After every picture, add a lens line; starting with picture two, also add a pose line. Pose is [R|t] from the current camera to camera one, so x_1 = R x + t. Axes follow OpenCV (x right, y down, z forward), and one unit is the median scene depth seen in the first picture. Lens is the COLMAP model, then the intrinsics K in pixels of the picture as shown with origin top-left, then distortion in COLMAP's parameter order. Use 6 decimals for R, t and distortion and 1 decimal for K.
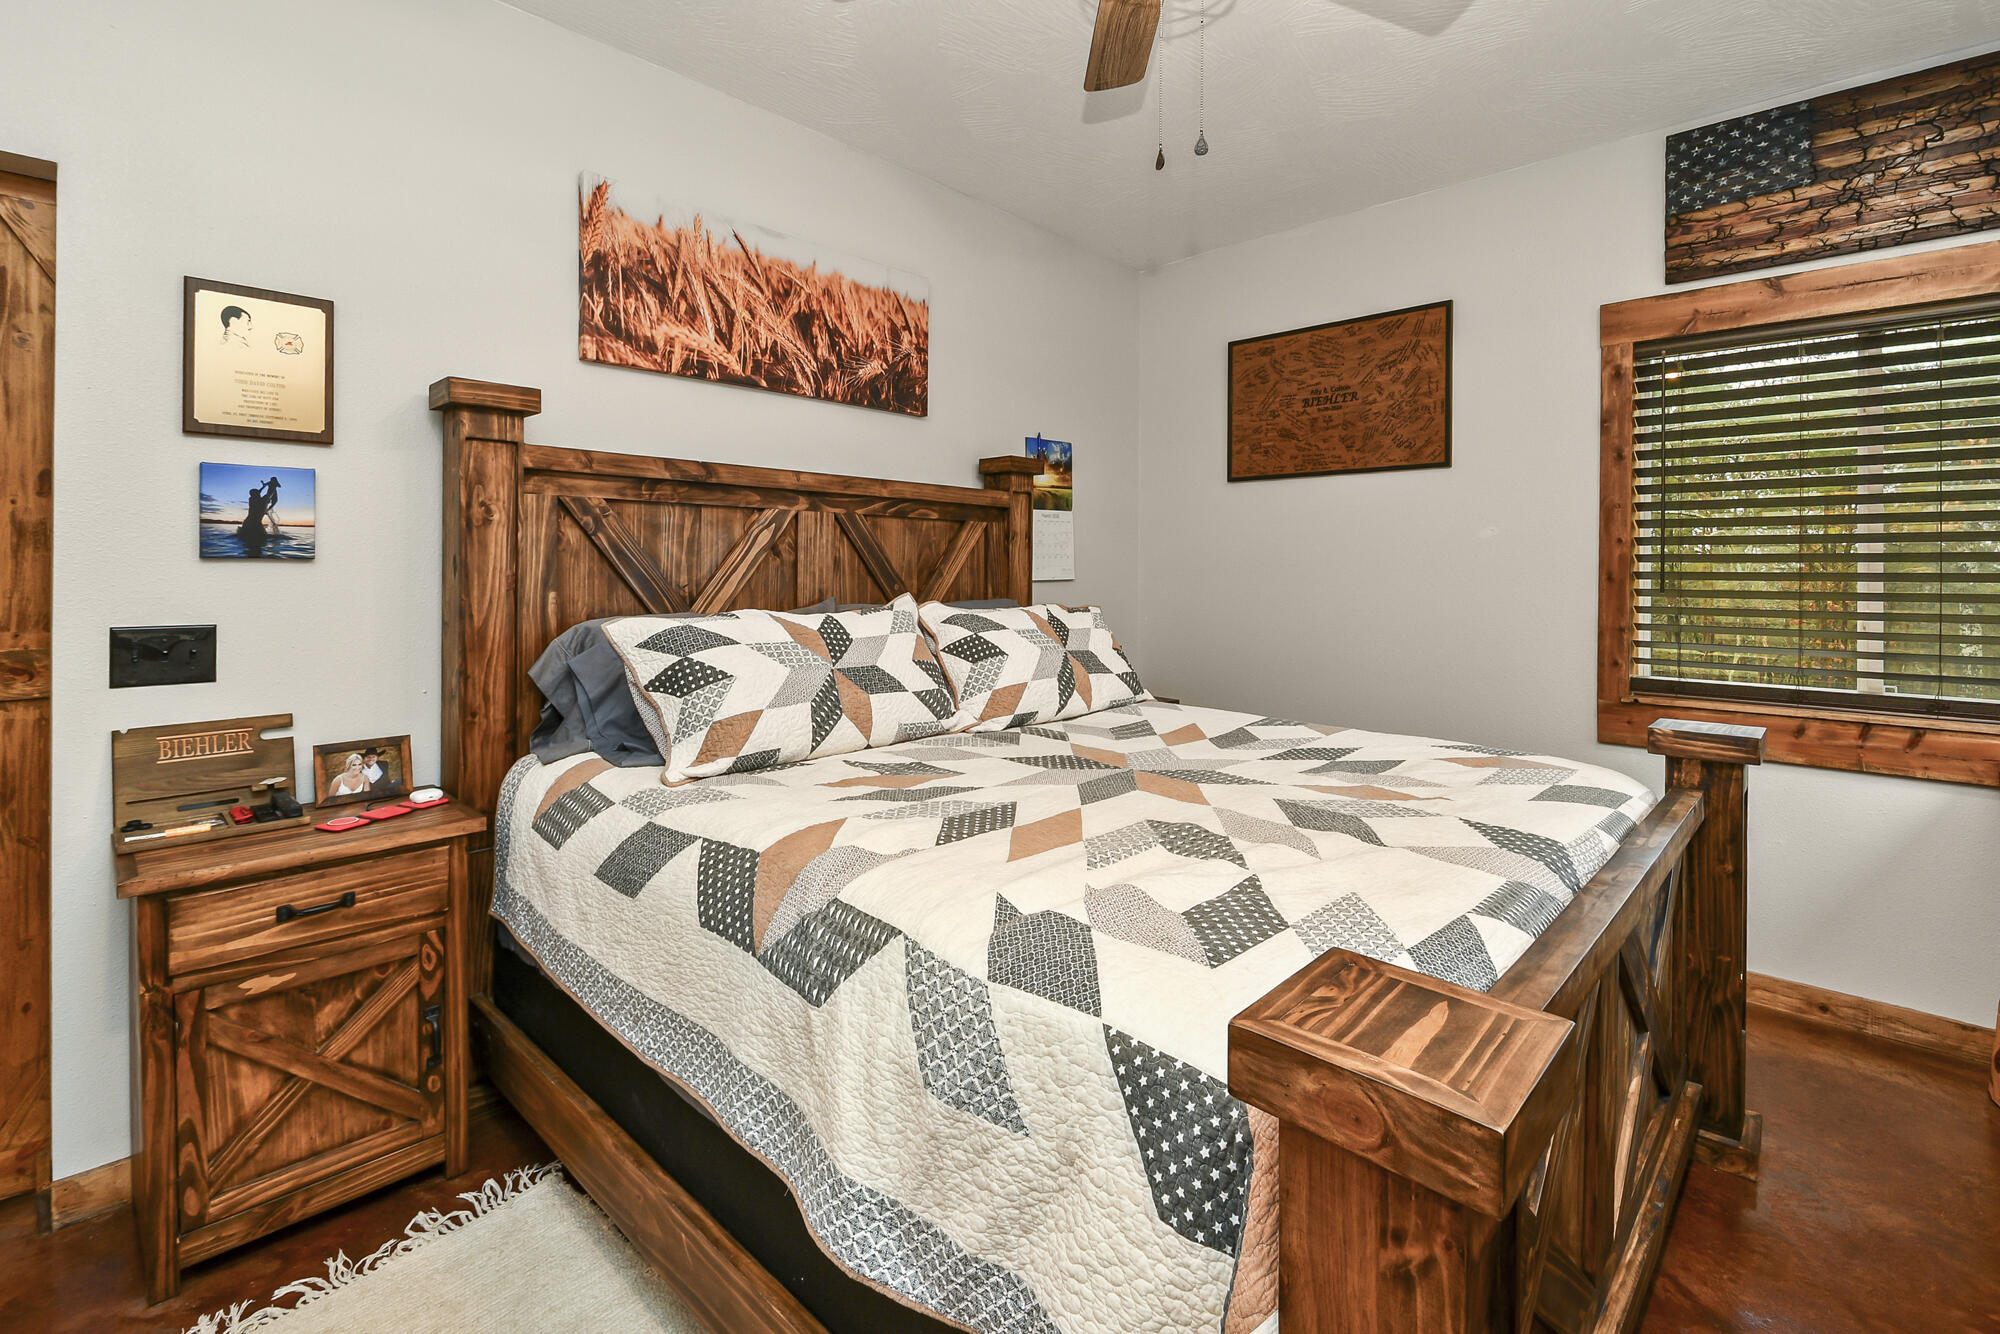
lens RADIAL K [[902.2, 0, 976.6], [0, 902.2, 581.0], [0, 0, 1]] dist [0.026528, -0.021991]
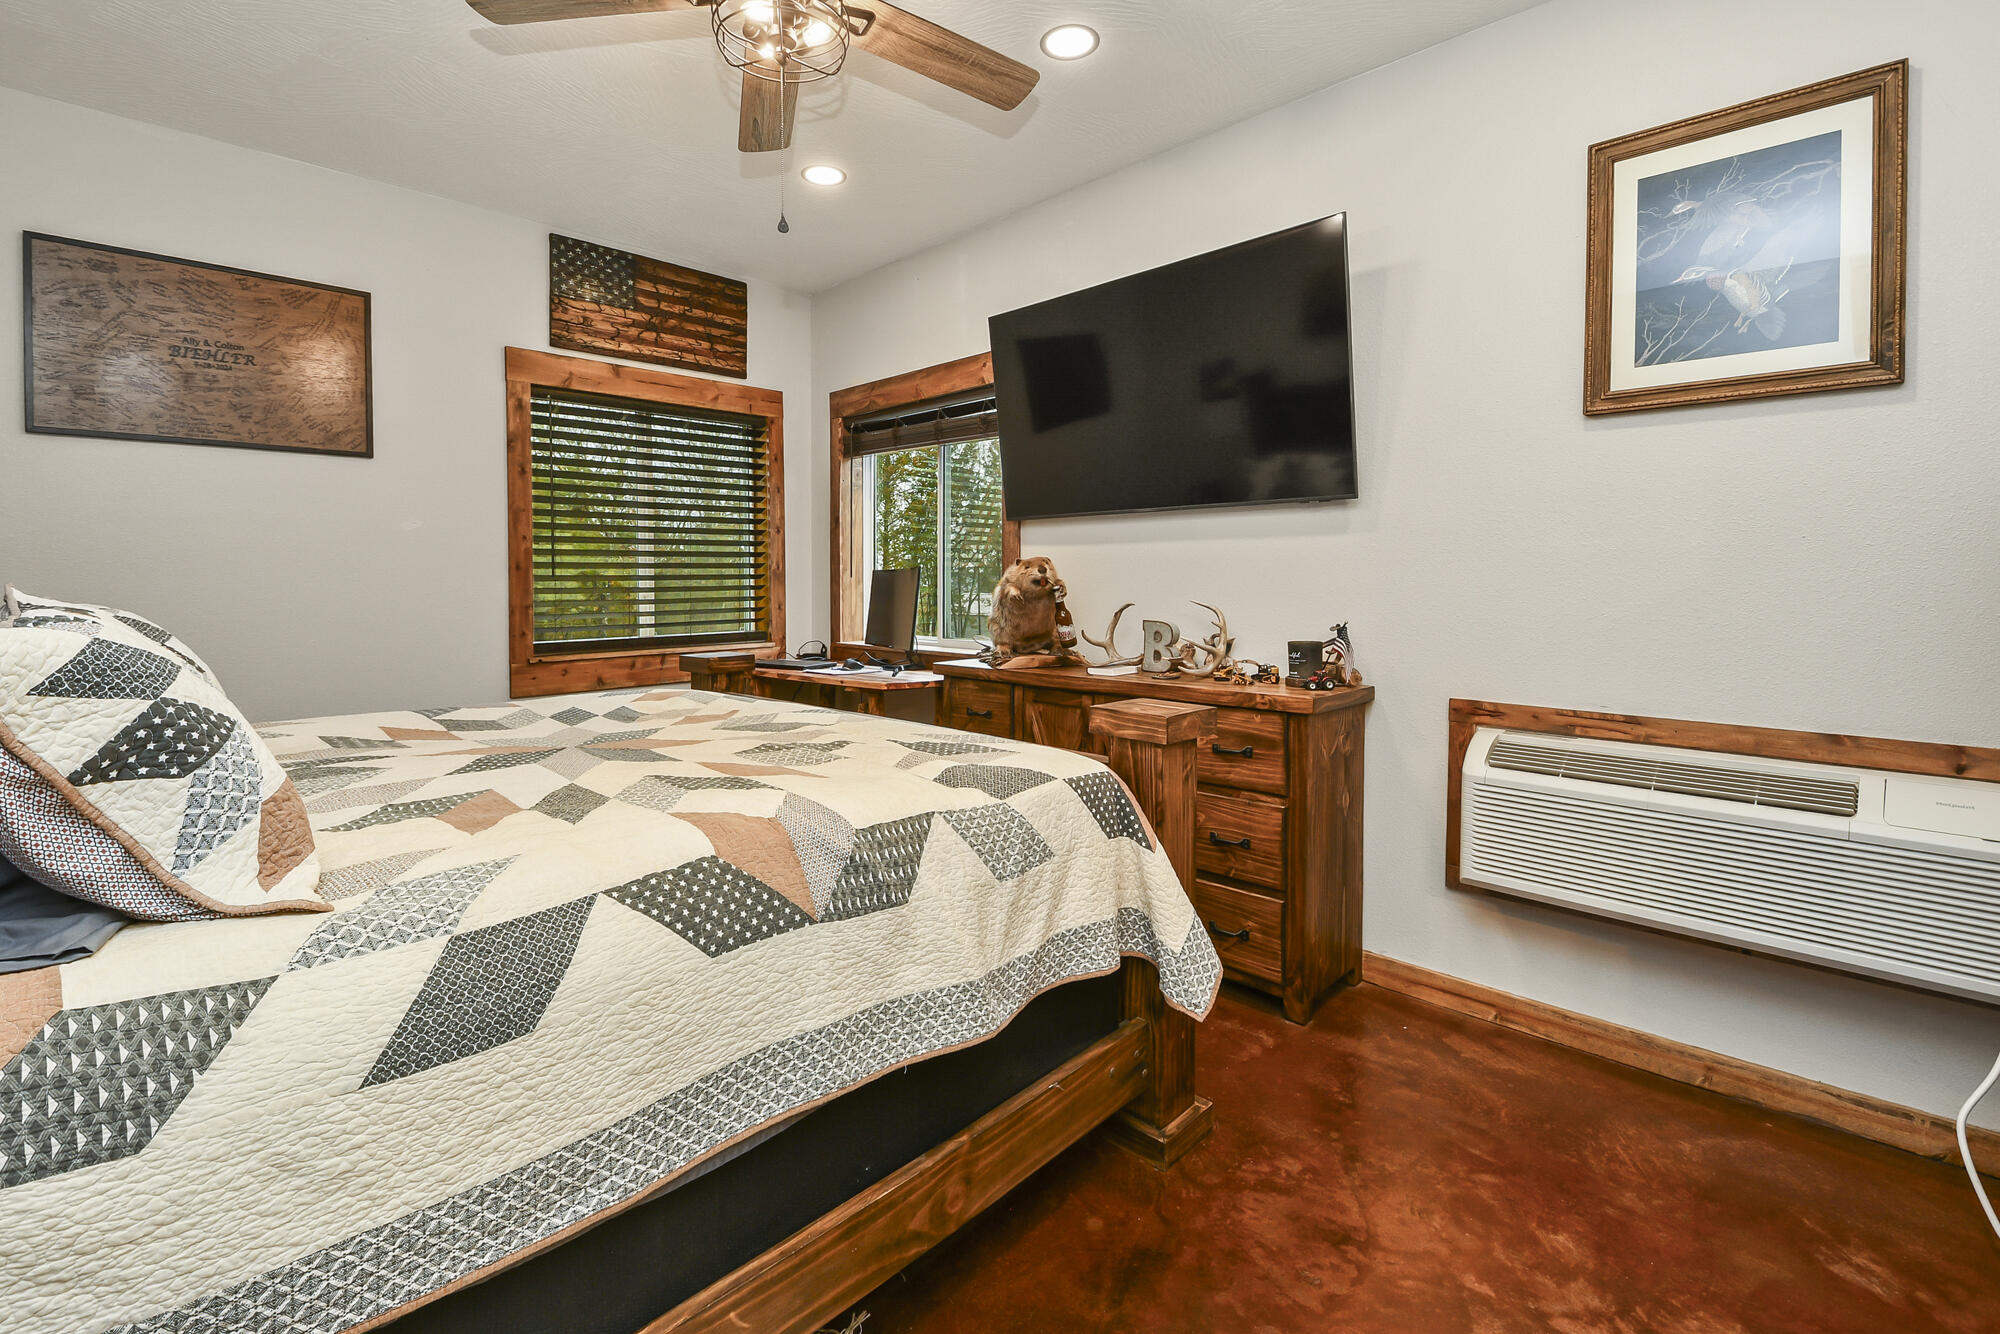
lens RADIAL K [[874.6, 0, 967.2], [0, 874.6, 623.8], [0, 0, 1]] dist [0.017904, -0.017488]
pose [[0.021570, -0.059984, 0.997966, -0.539468], [0.017170, 0.998074, 0.059619, 0.014644], [-0.999620, 0.015849, 0.022559, 0.367906]]
